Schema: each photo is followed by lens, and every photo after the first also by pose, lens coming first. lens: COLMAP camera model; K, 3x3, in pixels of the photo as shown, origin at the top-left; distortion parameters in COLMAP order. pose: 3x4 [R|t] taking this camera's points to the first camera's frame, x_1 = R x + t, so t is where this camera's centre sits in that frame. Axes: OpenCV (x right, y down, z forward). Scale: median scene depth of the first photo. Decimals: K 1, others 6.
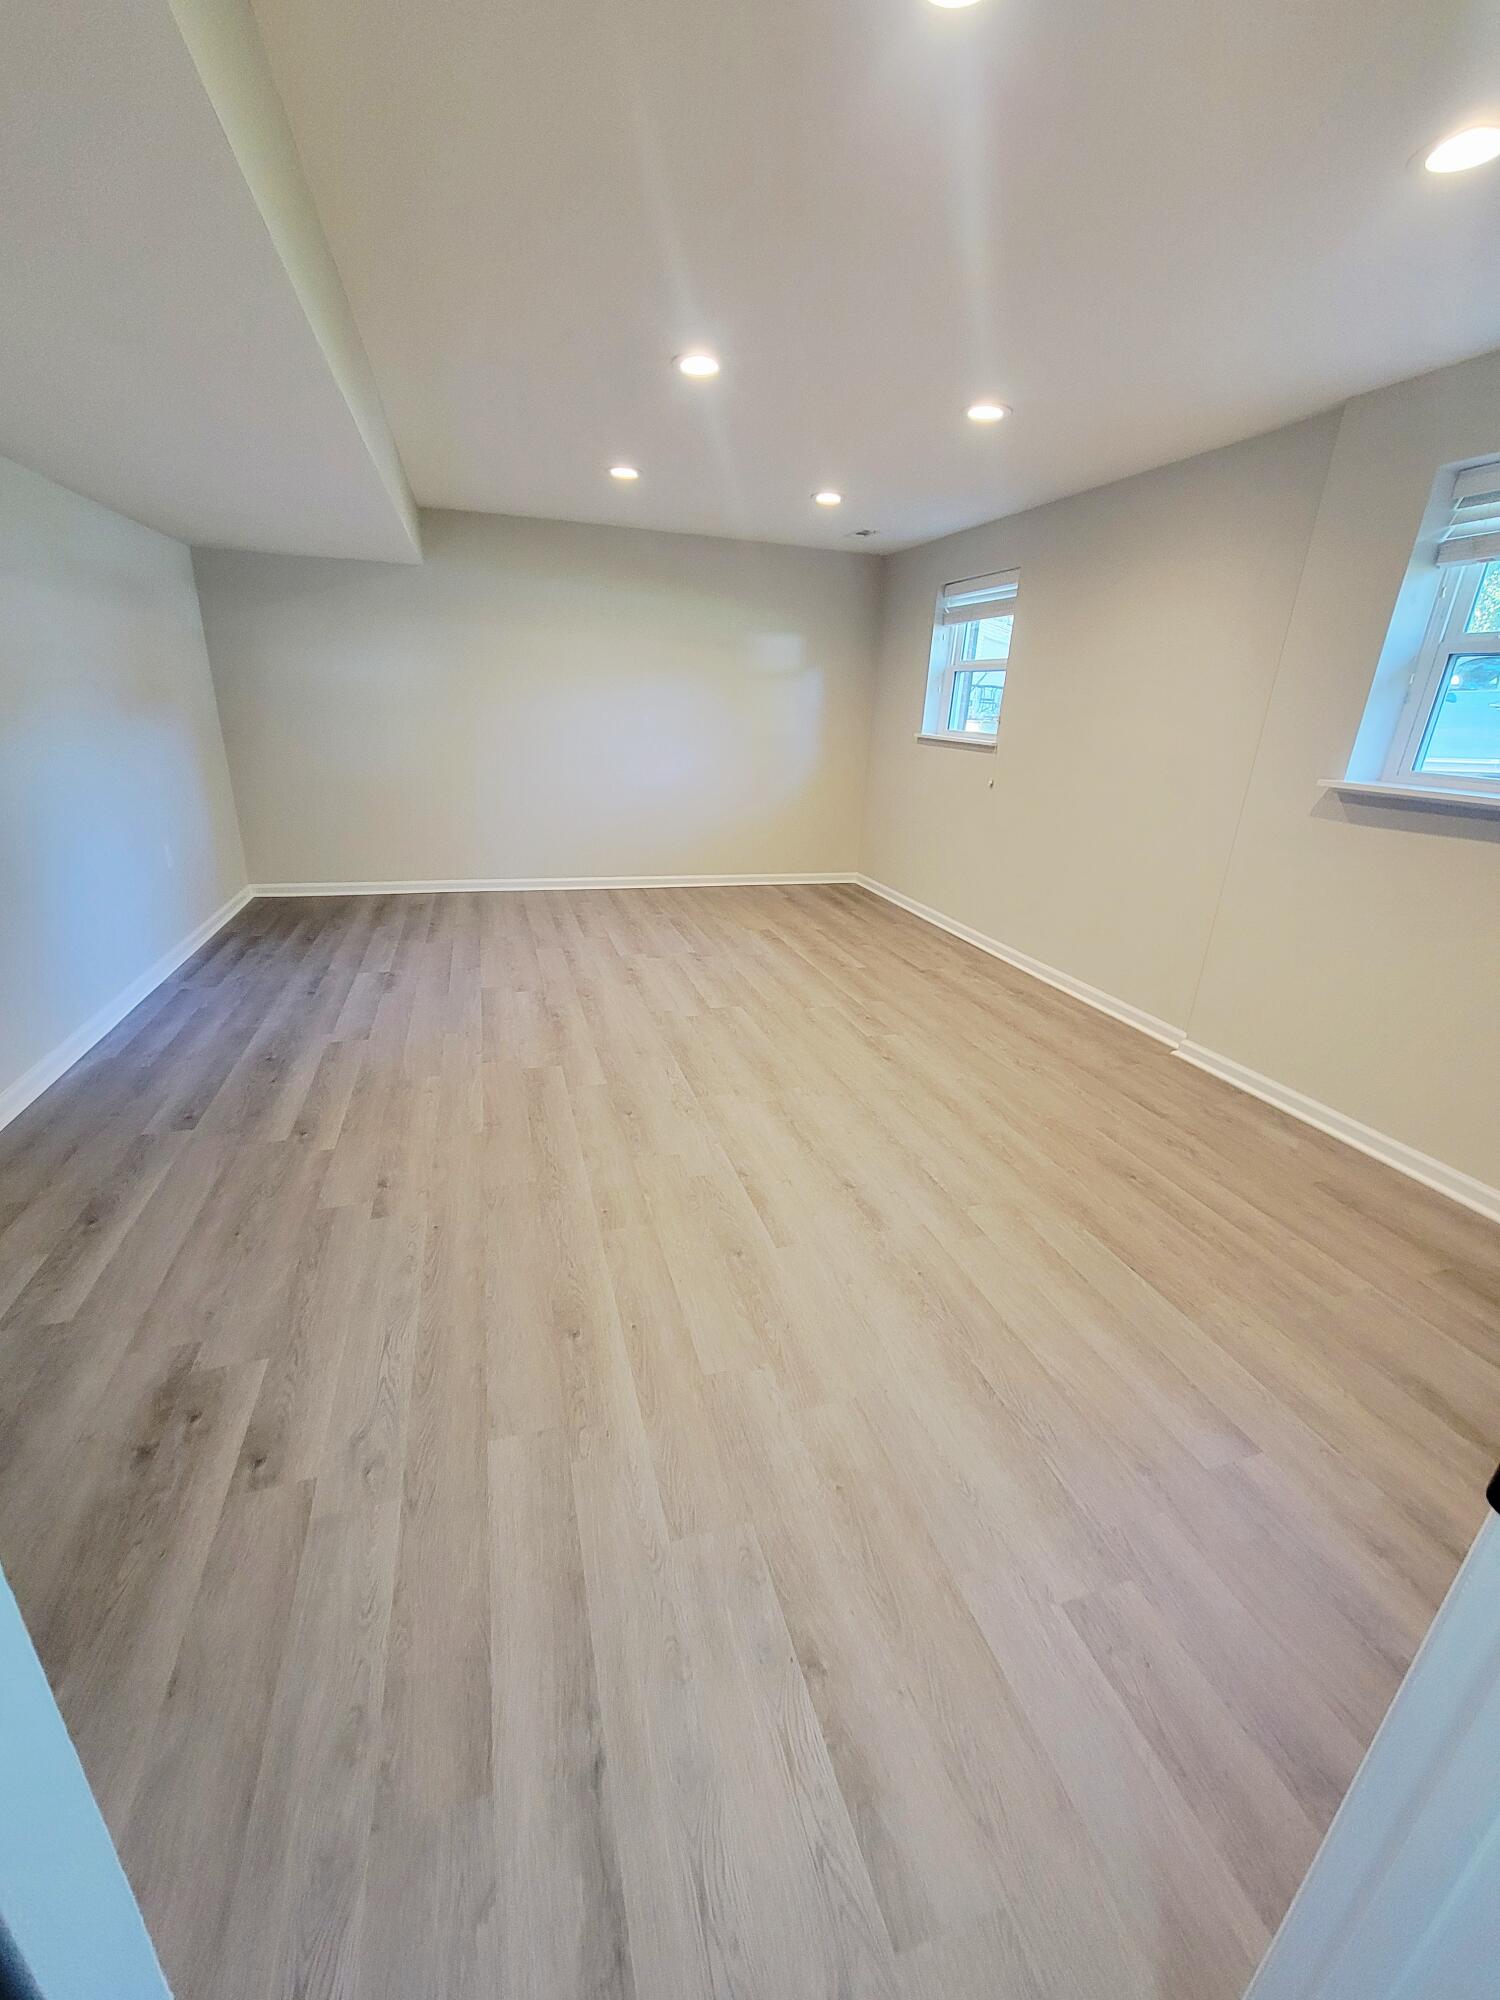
lens RADIAL K [[818.9, 0, 746.9], [0, 818.9, 1007.3], [0, 0, 1]] dist [0.004091, -0.003061]
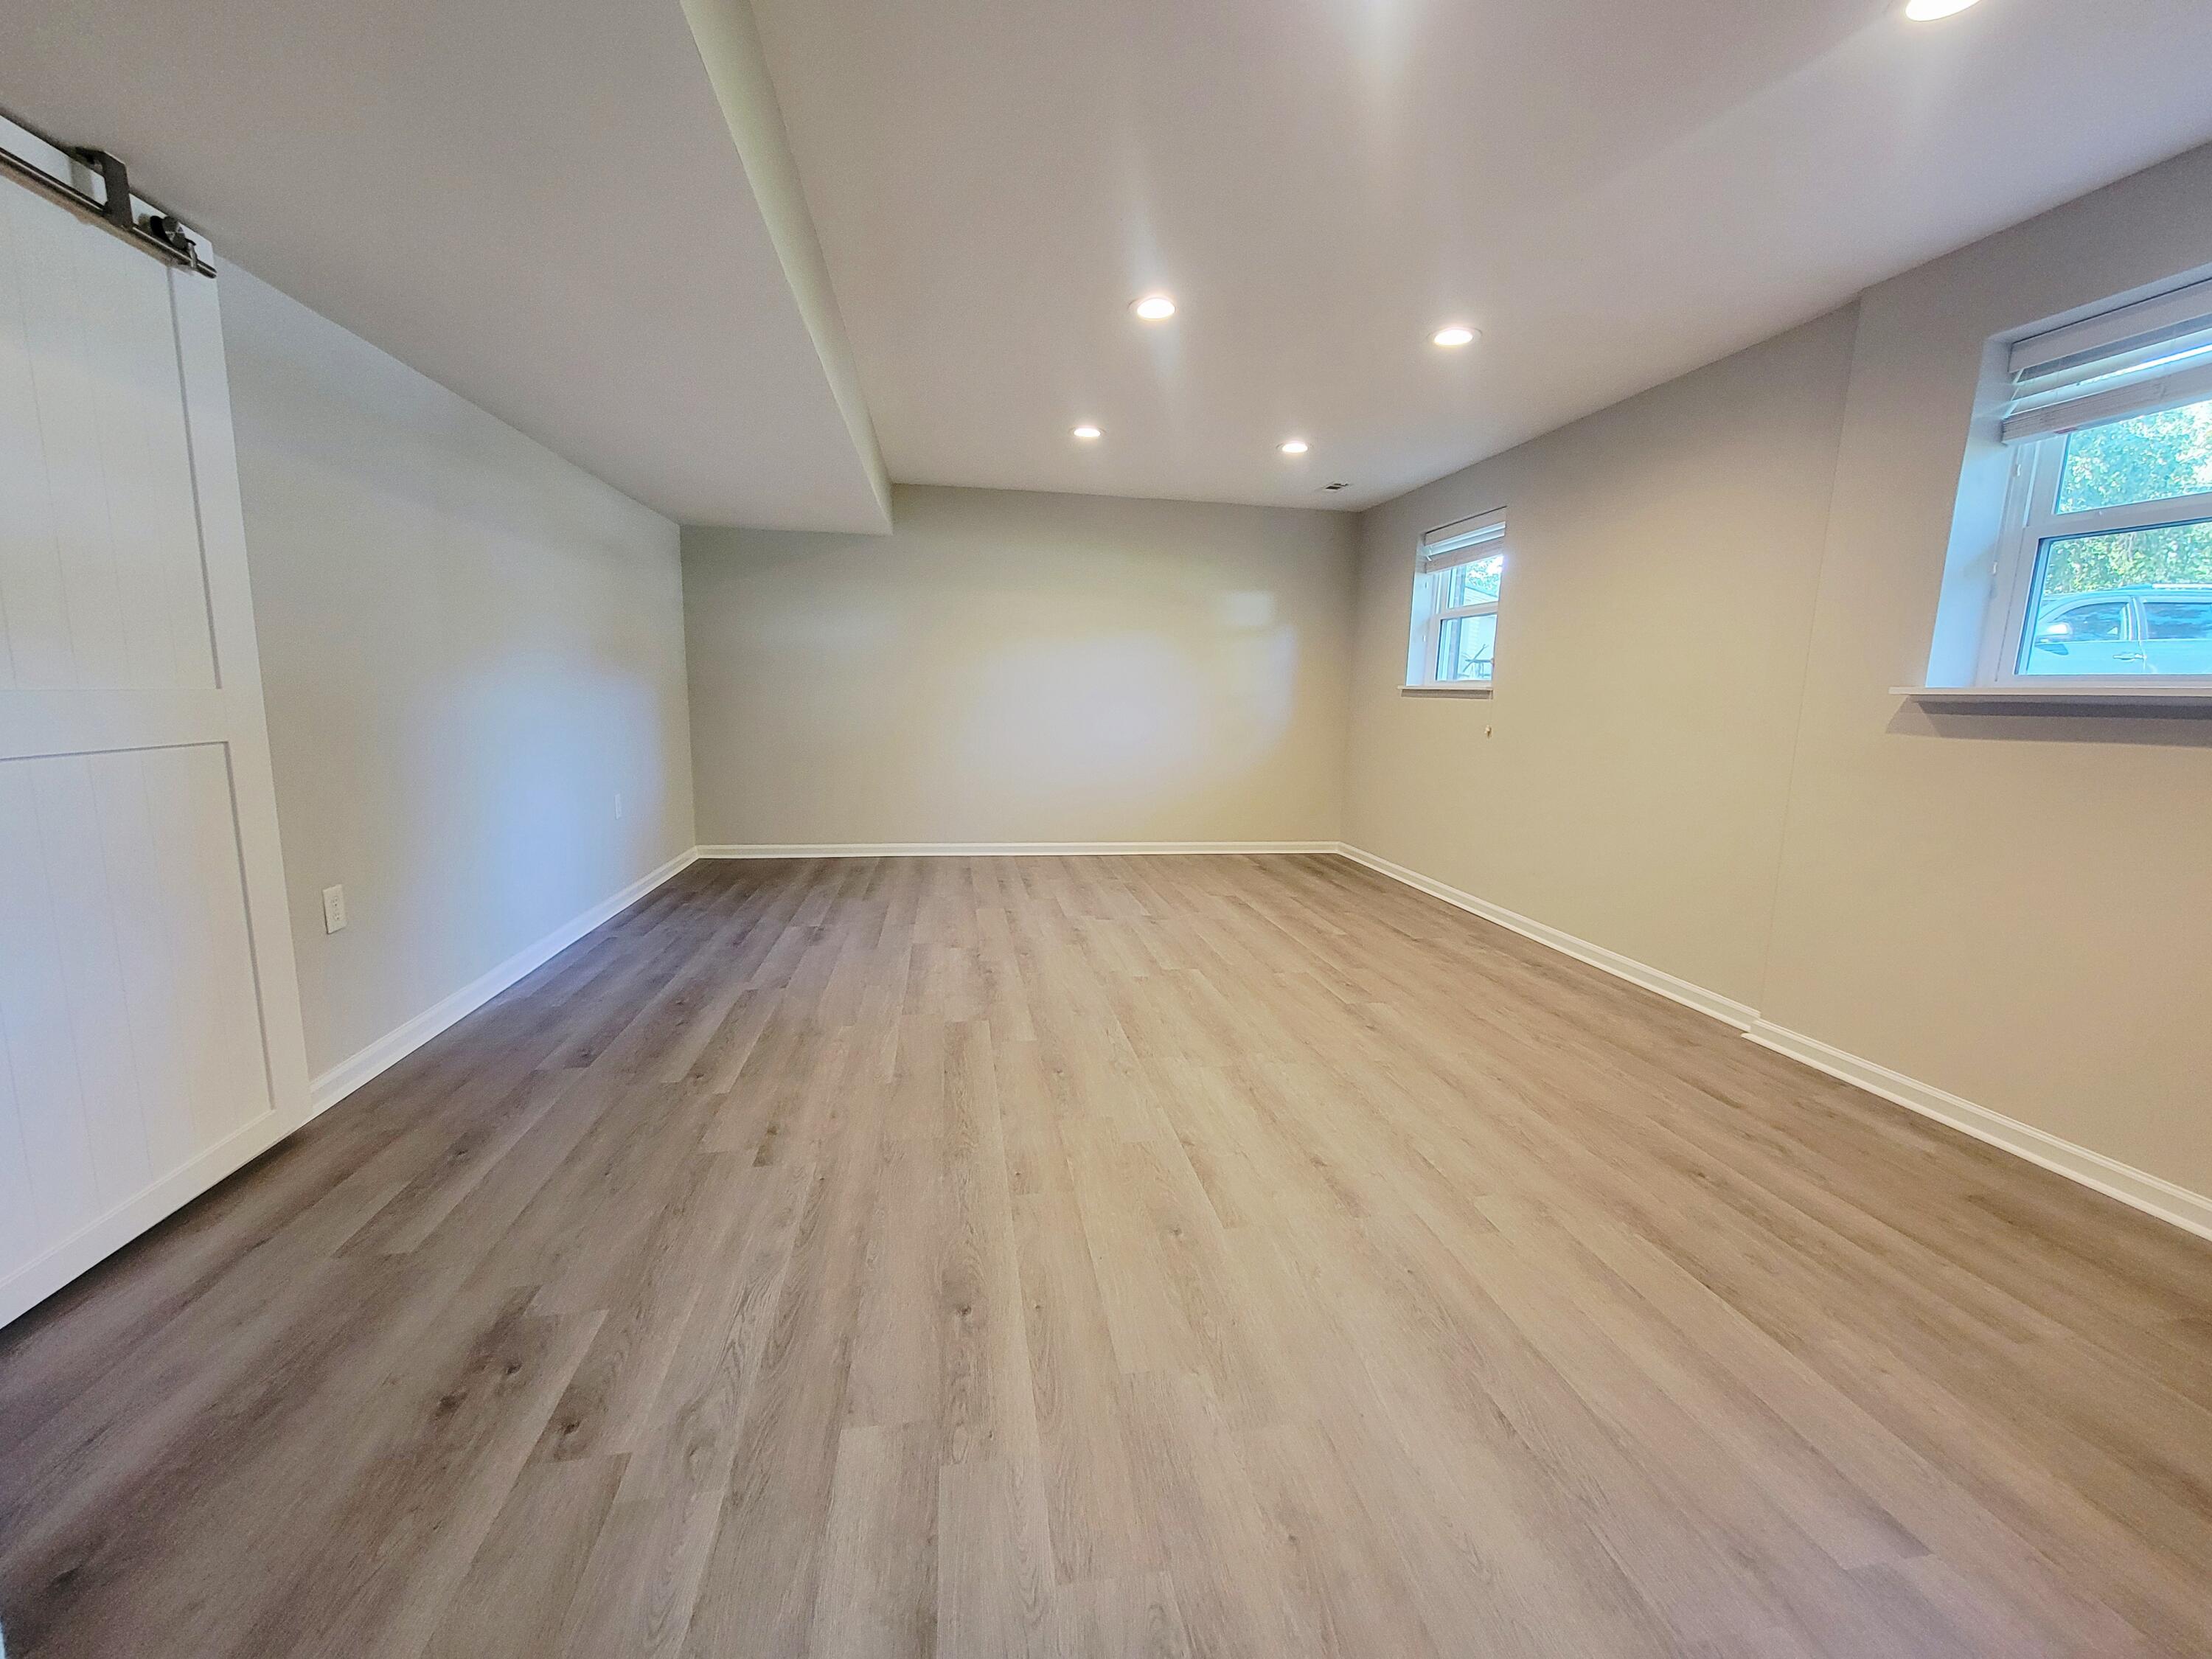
lens RADIAL K [[905.7, 0, 1104.0], [0, 905.7, 829.3], [0, 0, 1]] dist [0.004091, -0.003061]
pose [[0.991191, 0.002295, -0.132420, 0.031062], [-0.030099, 0.977590, -0.208353, 0.086777], [0.128974, 0.210504, 0.969048, 0.039809]]
